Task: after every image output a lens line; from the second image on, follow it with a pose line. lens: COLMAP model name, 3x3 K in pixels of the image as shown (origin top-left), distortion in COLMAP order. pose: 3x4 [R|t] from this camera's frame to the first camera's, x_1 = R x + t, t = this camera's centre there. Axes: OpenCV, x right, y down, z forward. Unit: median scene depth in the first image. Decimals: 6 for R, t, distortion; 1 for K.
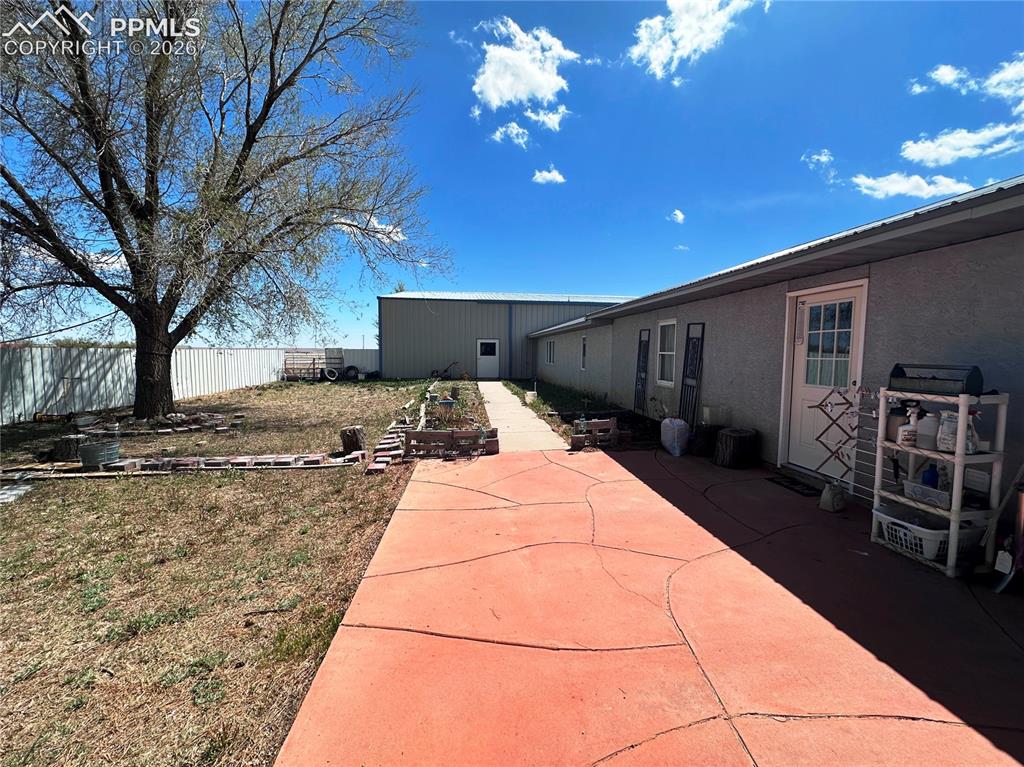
lens RADIAL K [[407.7, 0, 512.0], [0, 407.7, 383.5], [0, 0, 1]] dist [-0.000784, -0.000138]
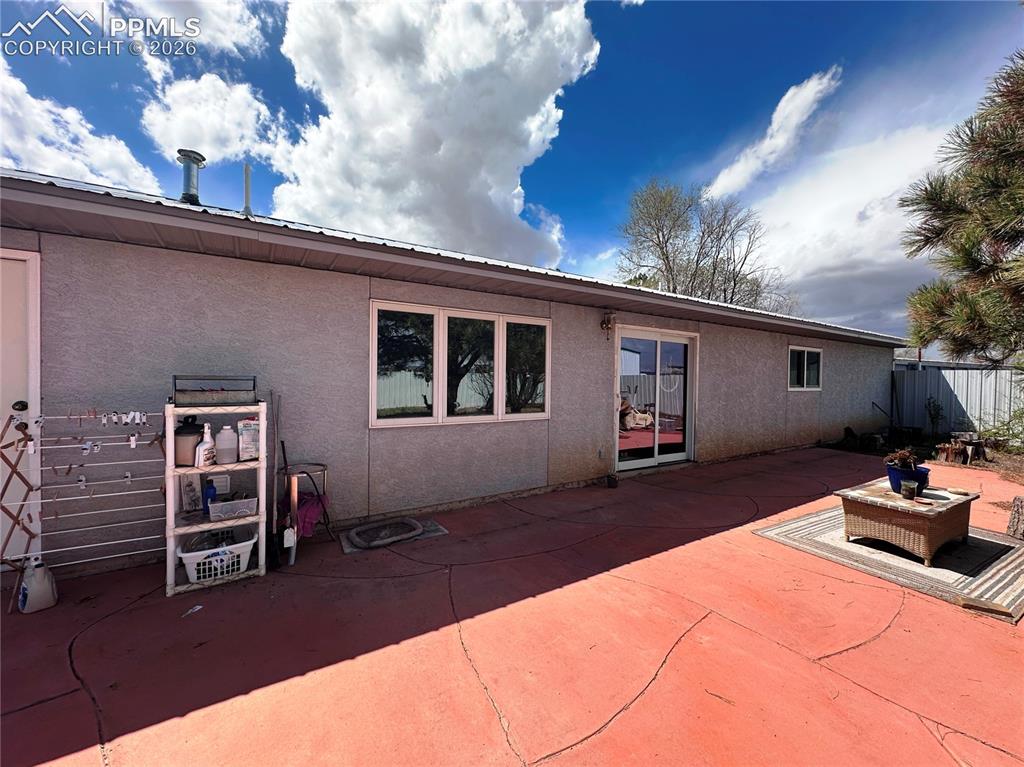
lens RADIAL K [[407.7, 0, 512.0], [0, 407.7, 383.5], [0, 0, 1]] dist [-0.000784, -0.000138]
pose [[-0.443276, -0.031867, 0.895818, -0.140554], [0.052886, 0.996697, 0.061624, -0.051173], [-0.894823, 0.074693, -0.440127, 0.809708]]
